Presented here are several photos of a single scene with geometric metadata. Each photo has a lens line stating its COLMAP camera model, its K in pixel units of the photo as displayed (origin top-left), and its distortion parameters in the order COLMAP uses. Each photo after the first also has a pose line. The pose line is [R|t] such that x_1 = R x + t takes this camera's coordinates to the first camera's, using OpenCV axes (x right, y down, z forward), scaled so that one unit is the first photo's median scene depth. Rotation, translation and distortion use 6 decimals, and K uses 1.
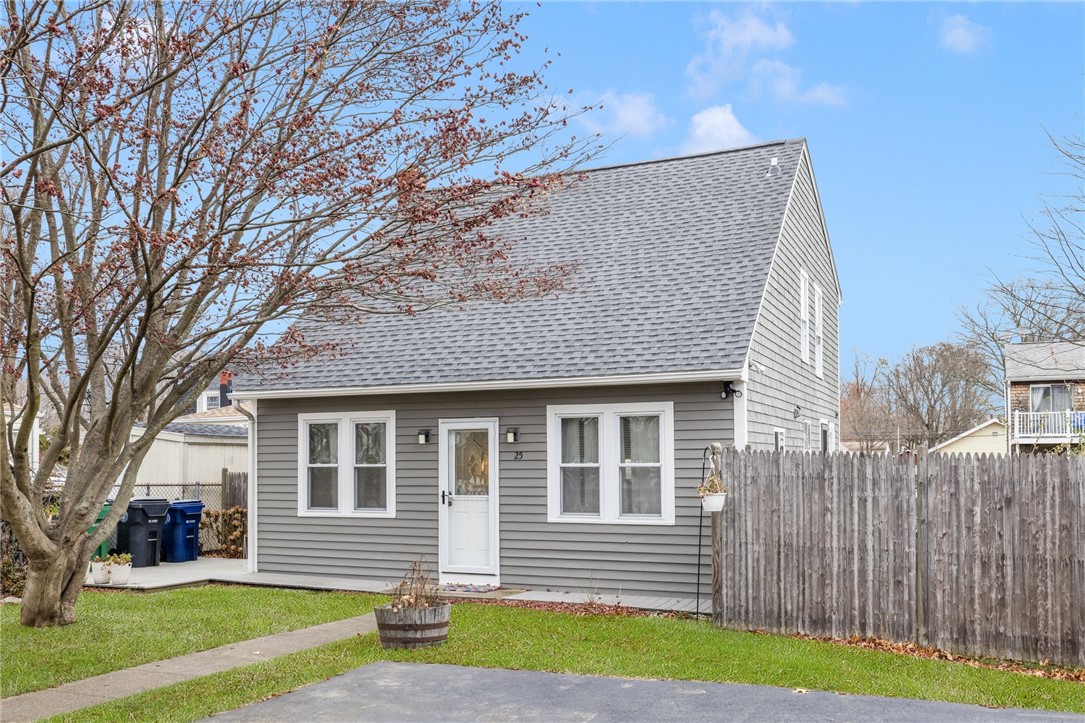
lens RADIAL K [[933.3, 0, 540.4], [0, 933.3, 449.2], [0, 0, 1]] dist [0.003068, -0.000663]
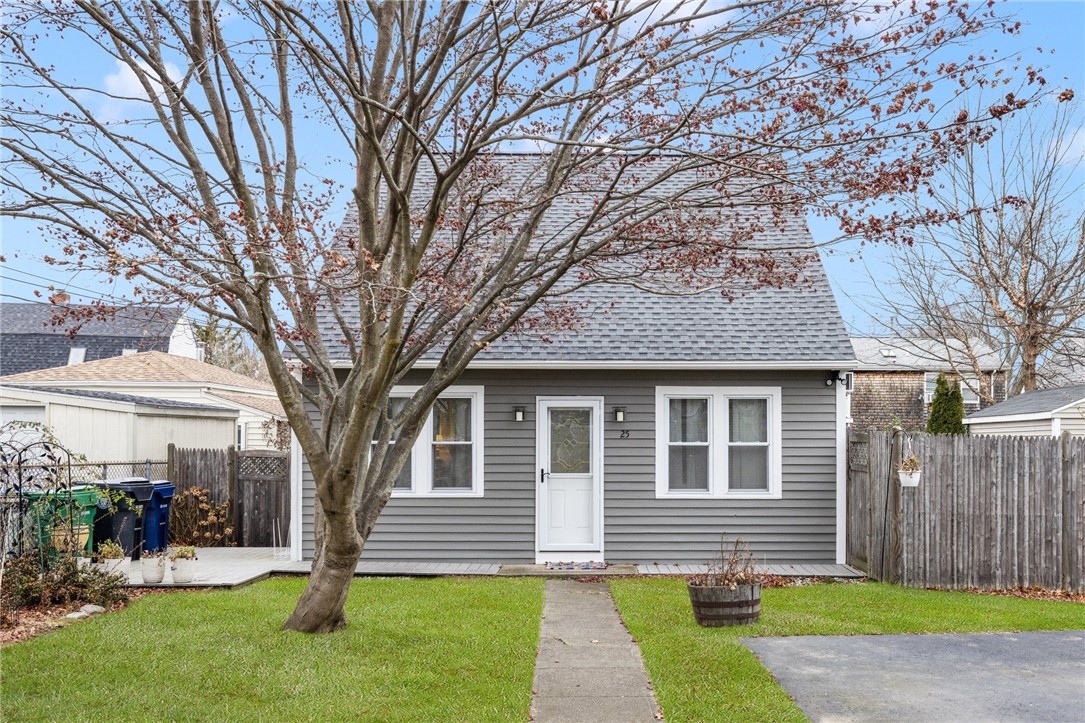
lens RADIAL K [[912.0, 0, 601.5], [0, 912.0, 433.6], [0, 0, 1]] dist [0.006057, 0.002638]
pose [[0.914601, 0.007844, 0.404281, -0.471617], [-0.012871, 0.999870, 0.009717, -0.003408], [-0.404152, -0.014090, 0.914583, 0.097541]]
